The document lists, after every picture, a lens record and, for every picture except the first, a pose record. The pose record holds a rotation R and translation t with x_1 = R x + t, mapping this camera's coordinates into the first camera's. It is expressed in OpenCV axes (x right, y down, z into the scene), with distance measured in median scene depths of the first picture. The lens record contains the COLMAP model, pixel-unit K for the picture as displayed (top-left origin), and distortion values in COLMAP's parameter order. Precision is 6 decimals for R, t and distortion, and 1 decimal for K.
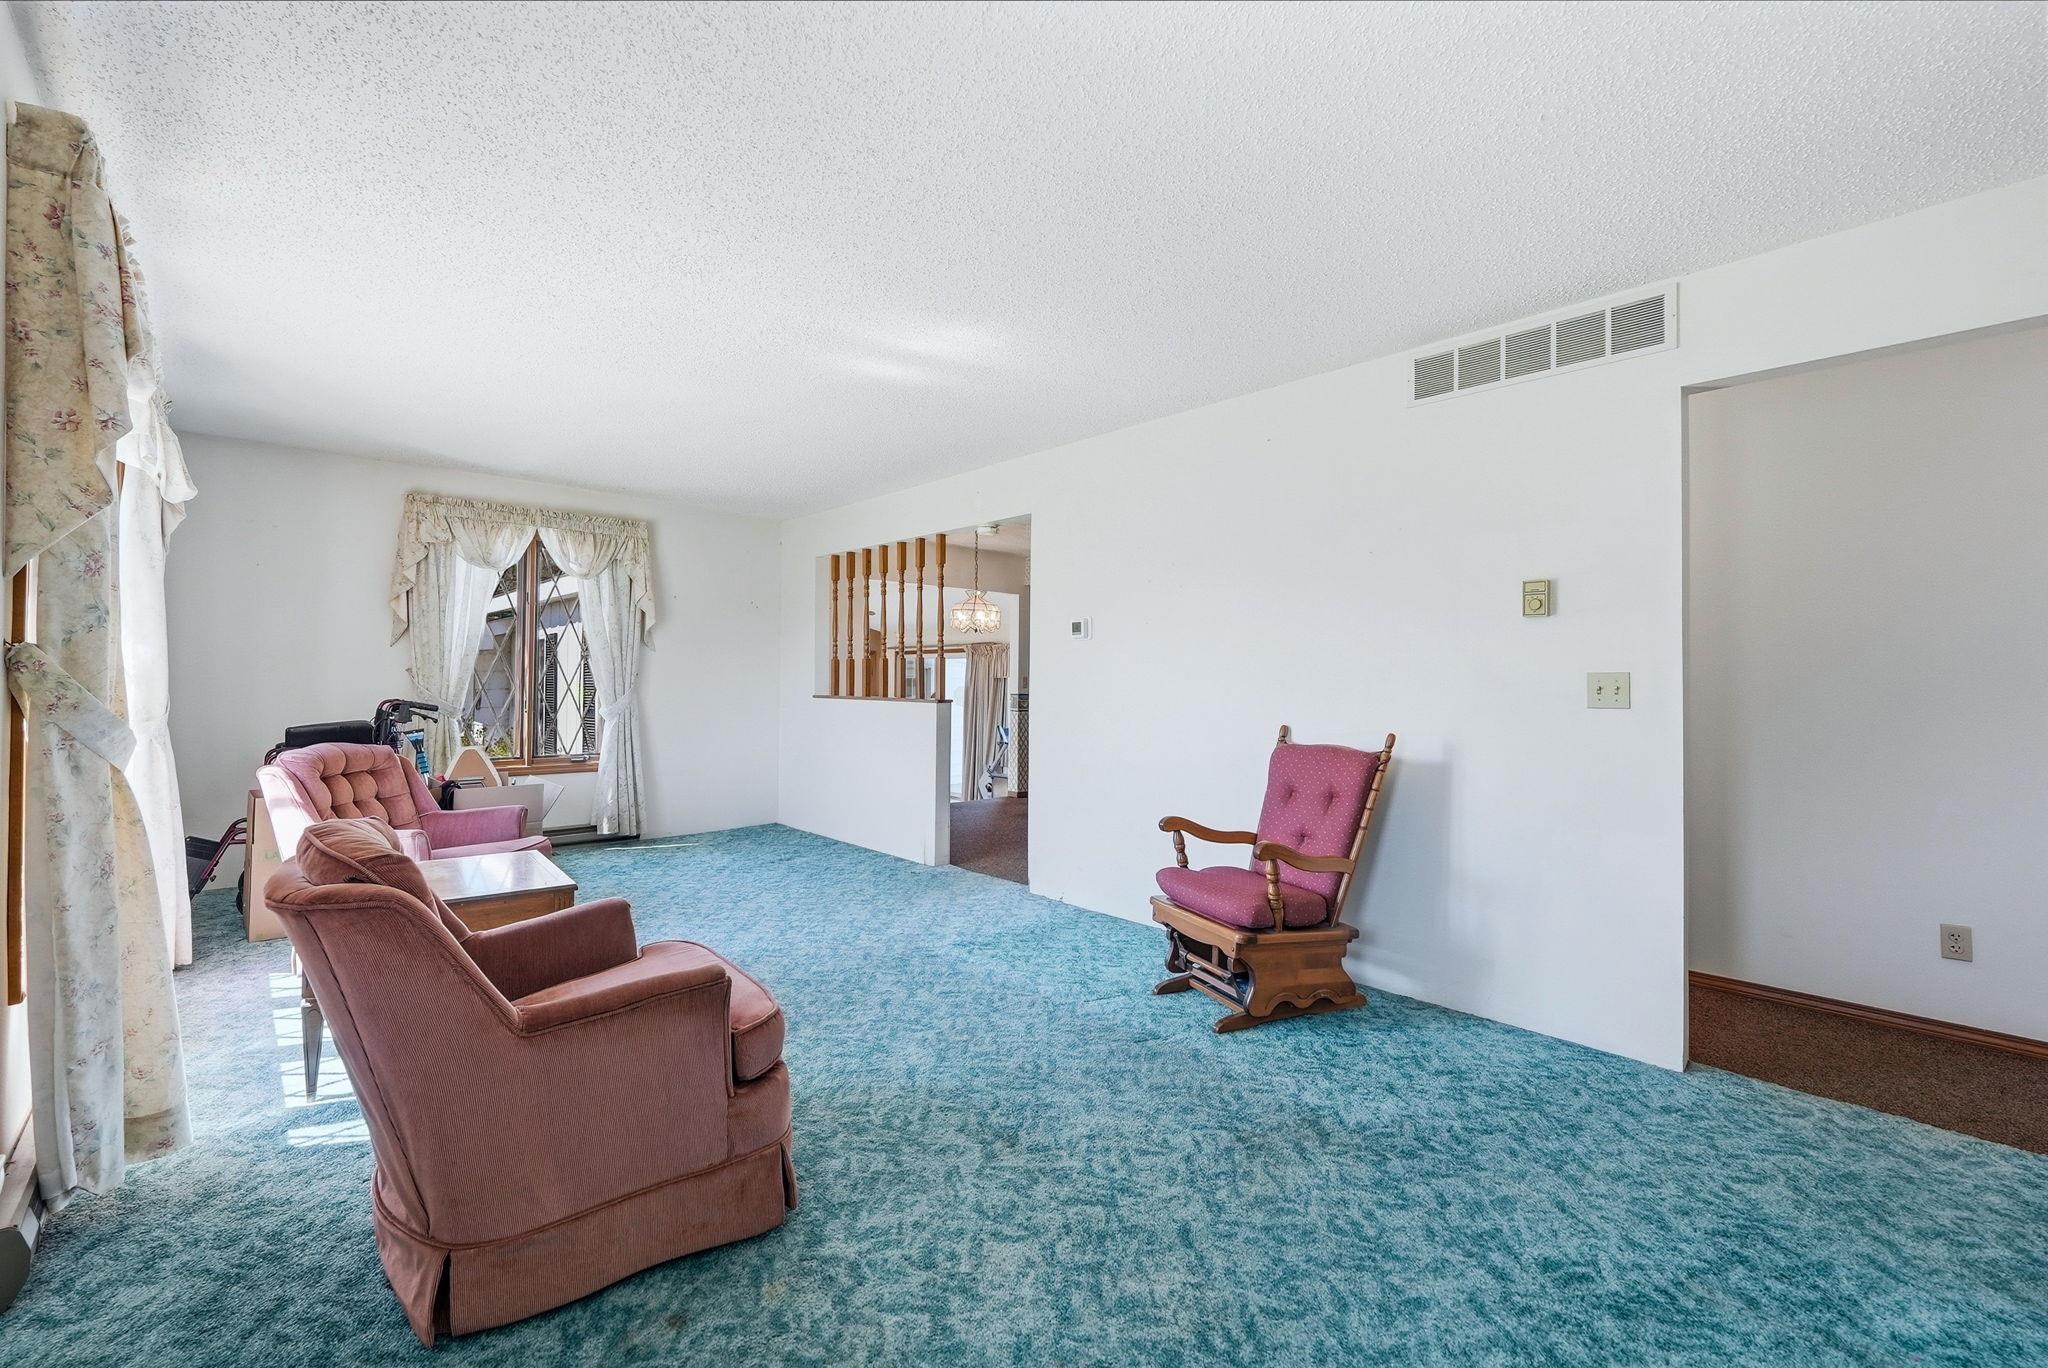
lens RADIAL K [[838.6, 0, 1030.2], [0, 838.6, 676.4], [0, 0, 1]] dist [0.001253, -0.000236]
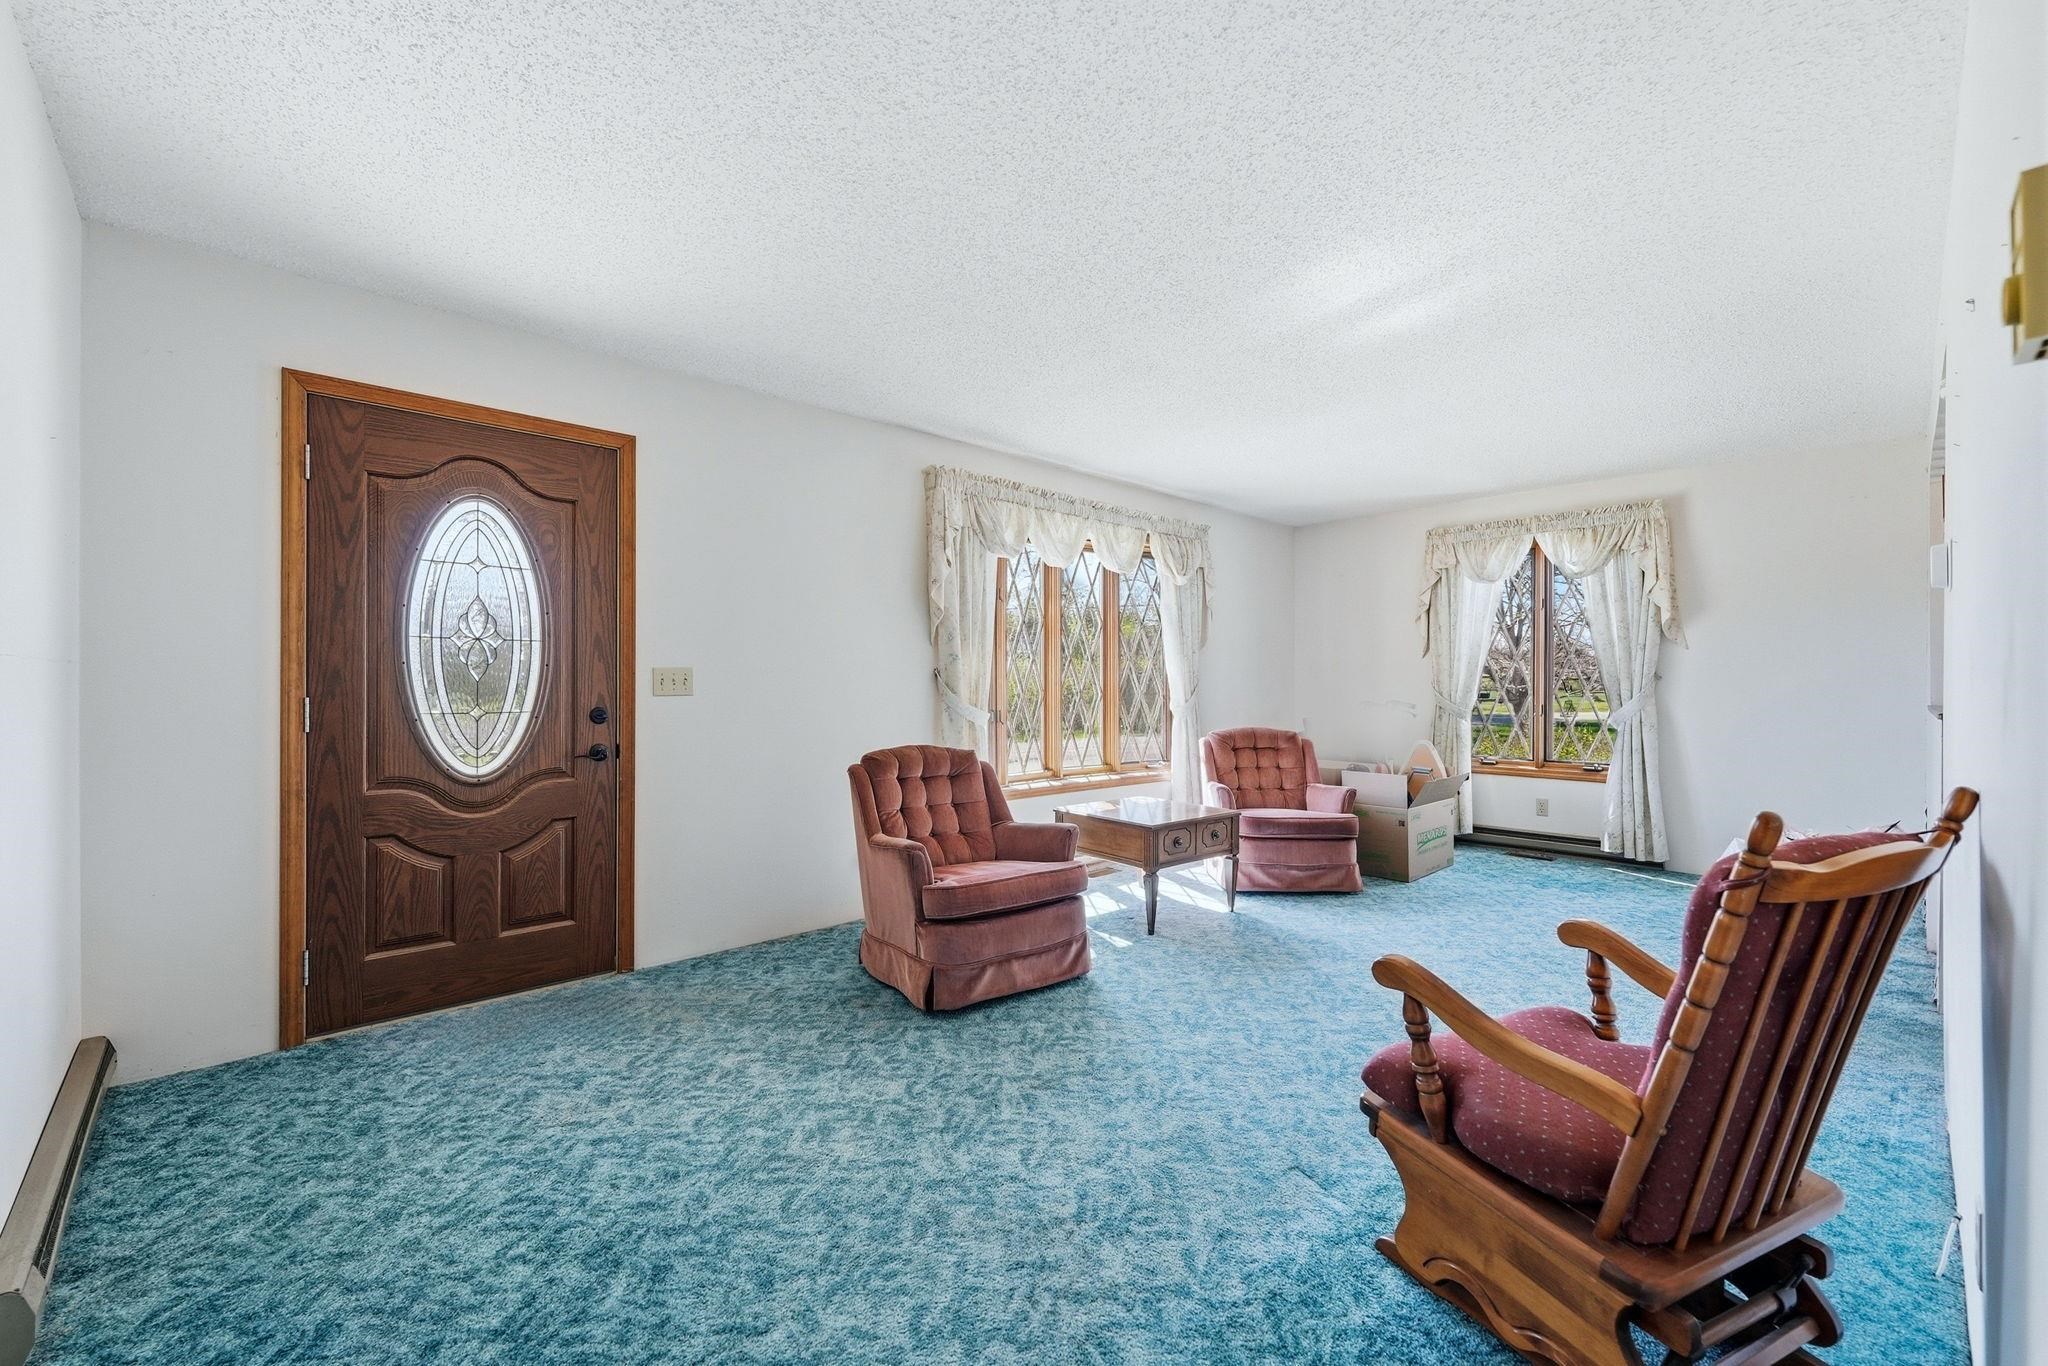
lens RADIAL K [[838.6, 0, 1030.5], [0, 838.6, 687.7], [0, 0, 1]] dist [0.001253, -0.000236]
pose [[0.009243, -0.001784, -0.999956, 0.561157], [0.003269, 0.999993, -0.001754, 0.010536], [0.999952, -0.003253, 0.009248, 0.497575]]
